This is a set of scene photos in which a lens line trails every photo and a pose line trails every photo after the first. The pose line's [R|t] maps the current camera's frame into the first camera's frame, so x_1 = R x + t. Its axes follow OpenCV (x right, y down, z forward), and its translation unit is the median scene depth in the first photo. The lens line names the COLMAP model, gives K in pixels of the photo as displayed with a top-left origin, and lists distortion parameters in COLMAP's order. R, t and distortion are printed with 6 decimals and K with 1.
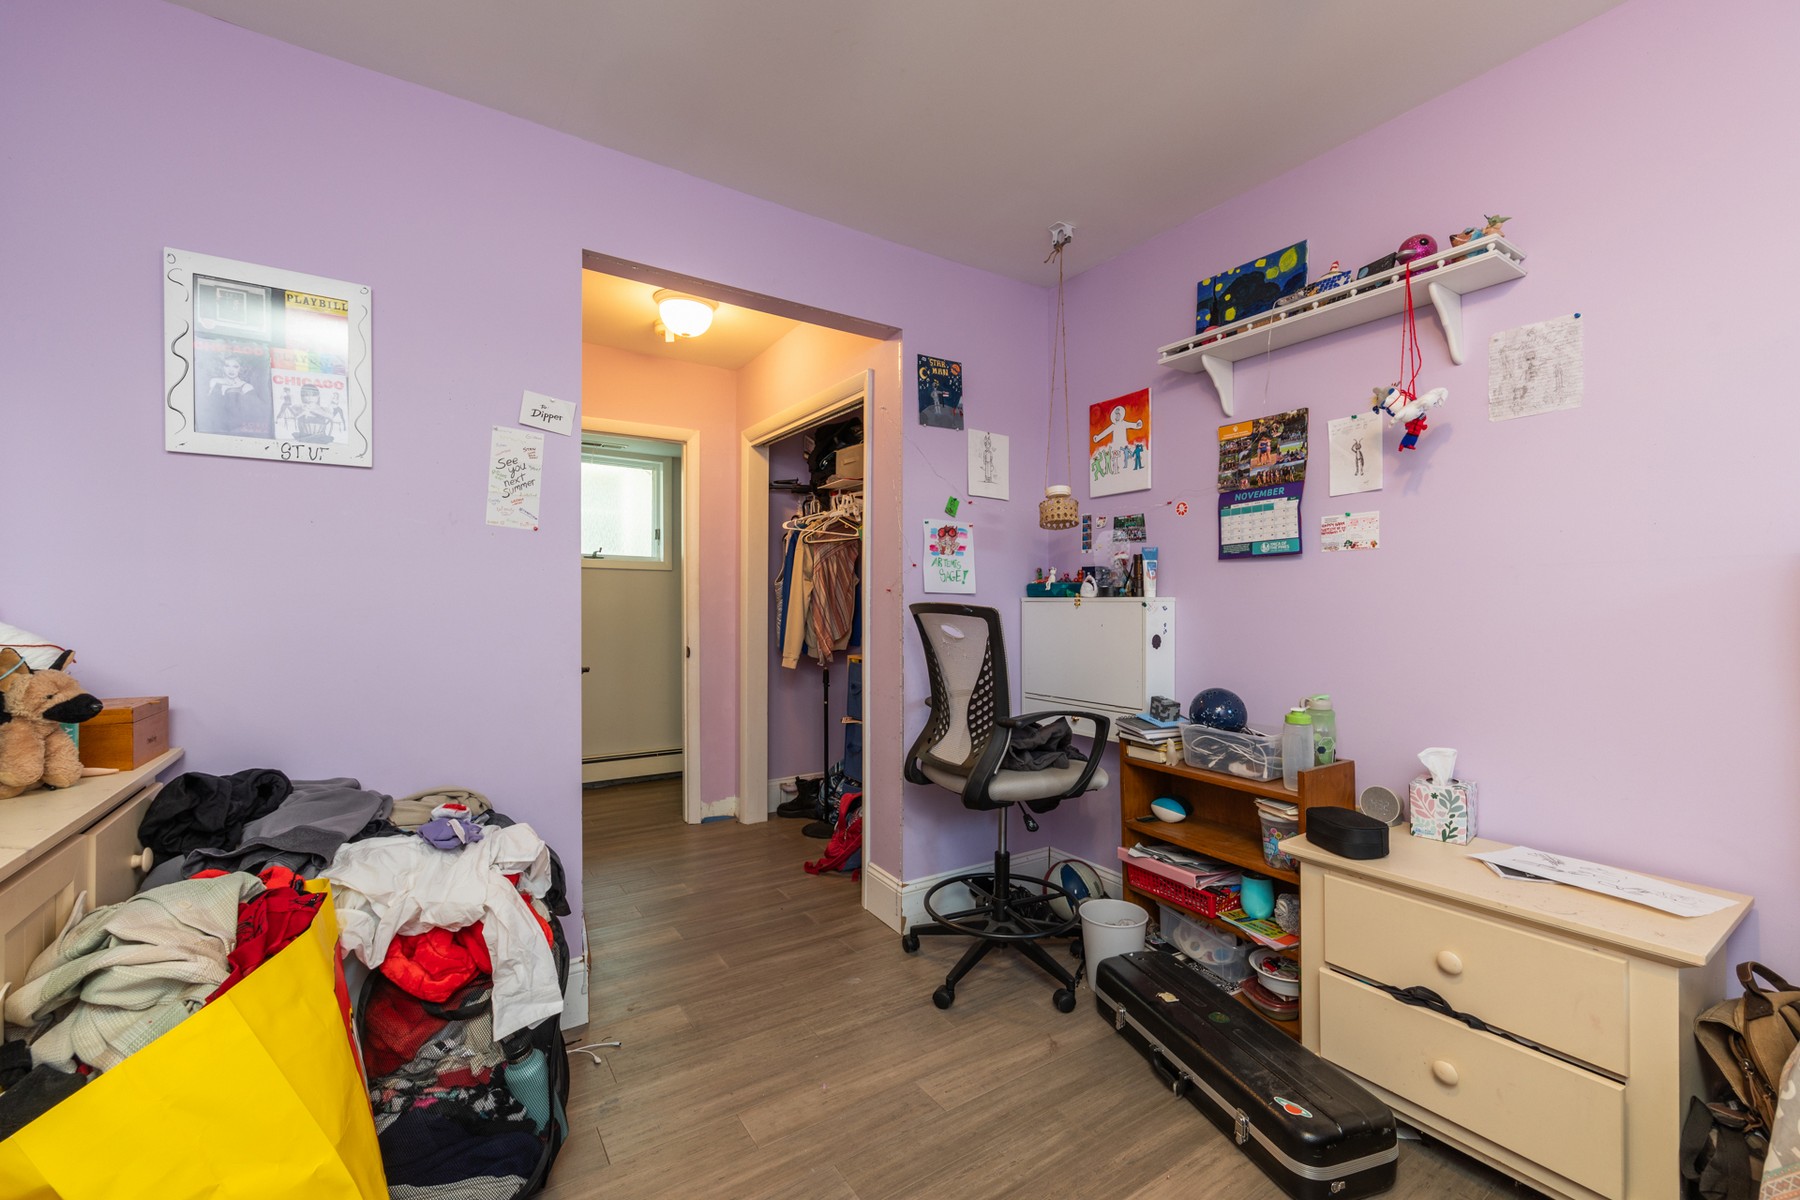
lens RADIAL K [[734.5, 0, 916.5], [0, 734.5, 622.7], [0, 0, 1]] dist [-0.002032, 0.000754]
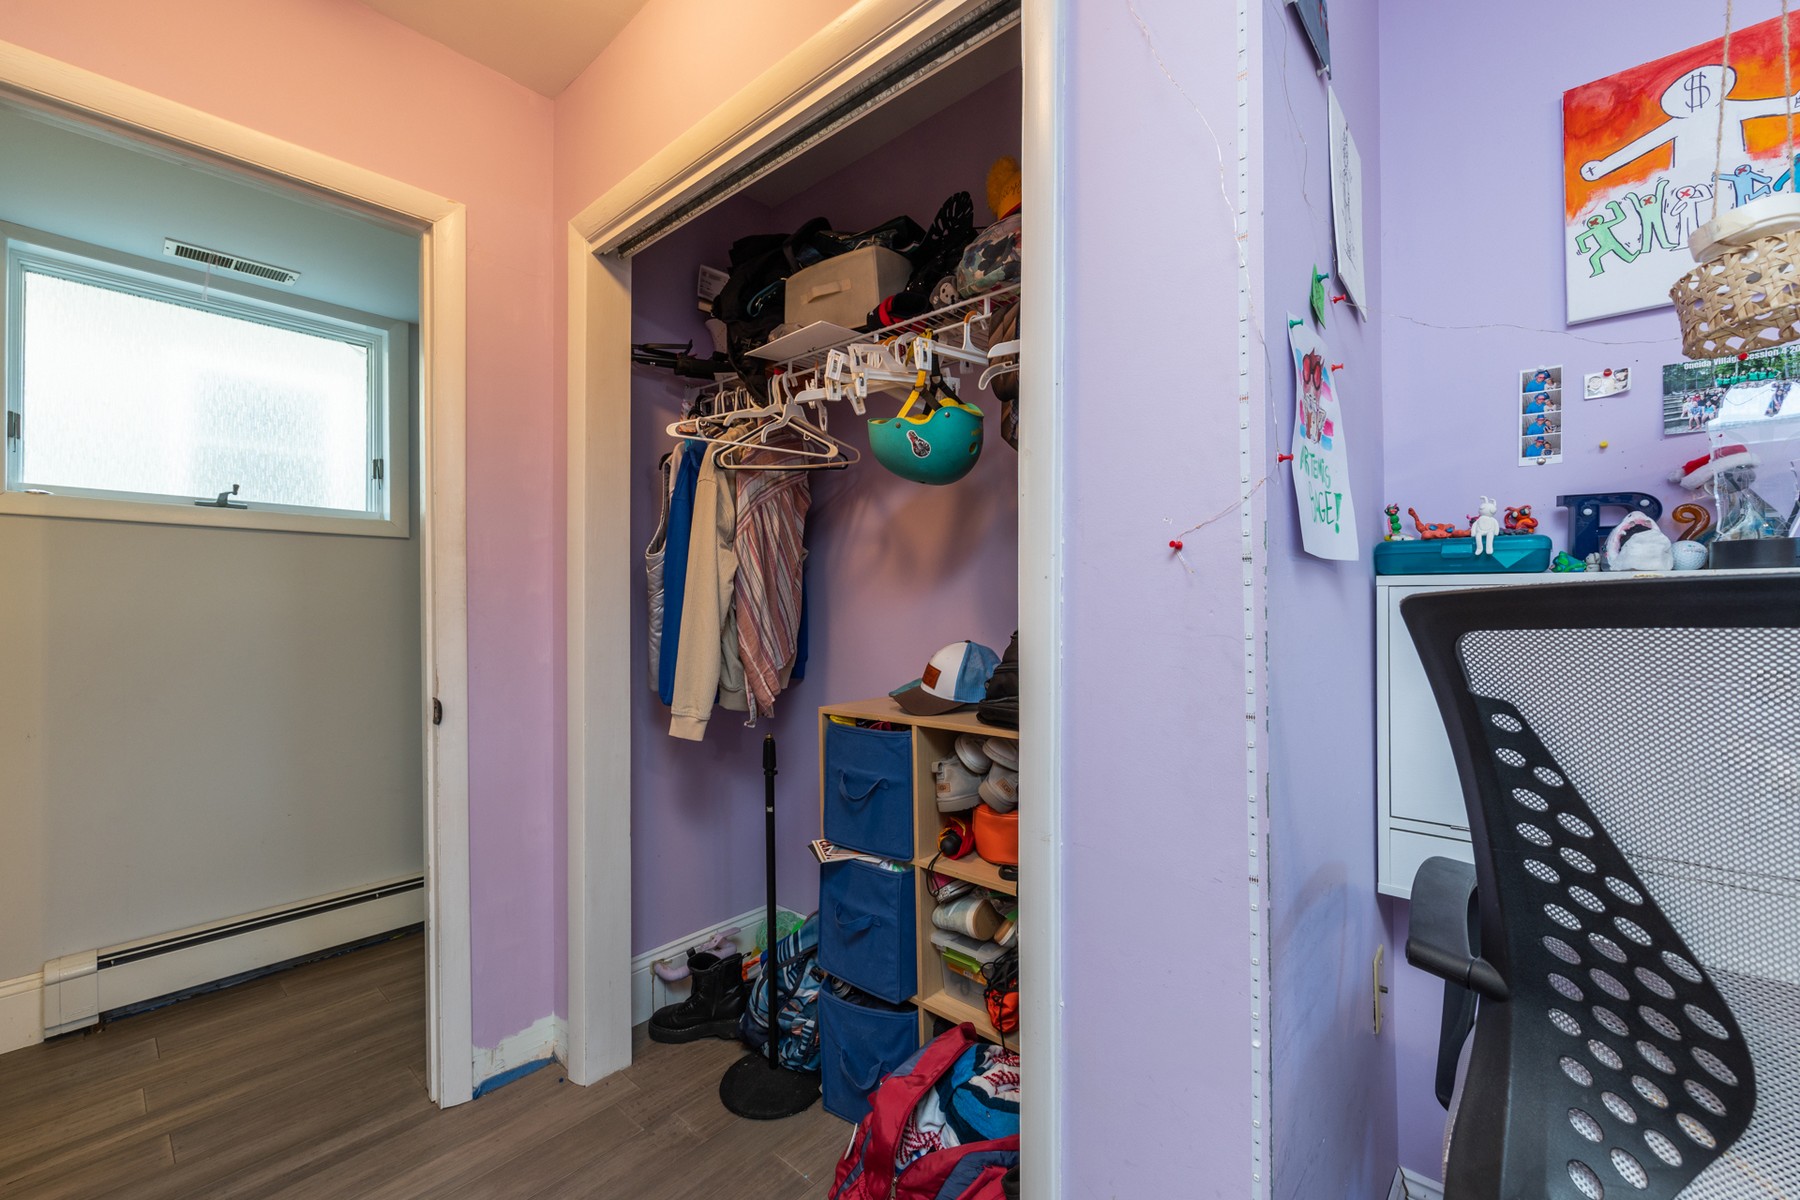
lens RADIAL K [[734.5, 0, 915.2], [0, 734.5, 611.3], [0, 0, 1]] dist [-0.002032, 0.000754]
pose [[0.967118, -0.008789, 0.254177, -0.215820], [0.012400, 0.999844, -0.012611, -0.014707], [-0.254026, 0.015348, 0.967076, 0.742529]]
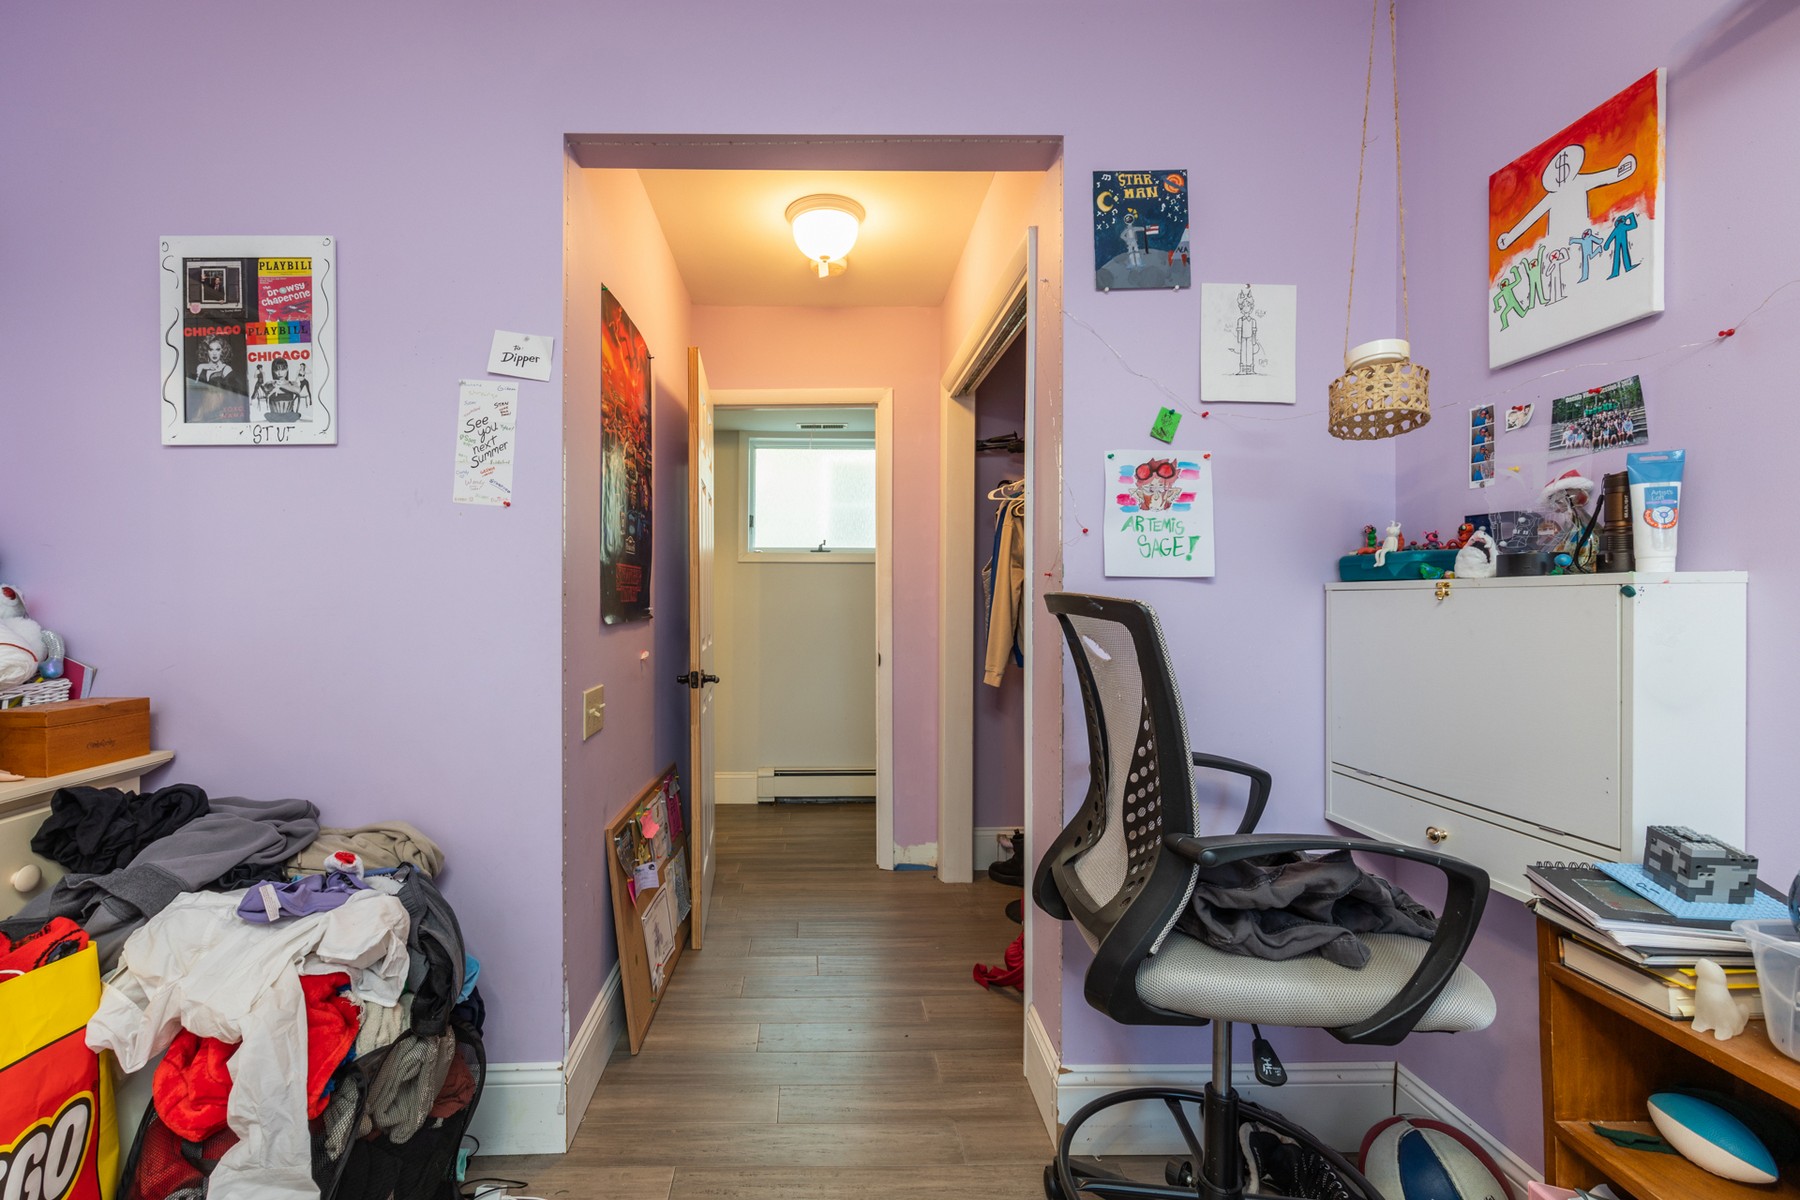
lens RADIAL K [[759.5, 0, 824.0], [0, 759.5, 617.5], [0, 0, 1]] dist [-0.000198, 0.000235]
pose [[0.835786, 0.004481, -0.549038, 0.153951], [-0.007648, 0.999965, -0.003481, -0.004924], [0.549003, 0.007108, 0.835790, 0.370448]]
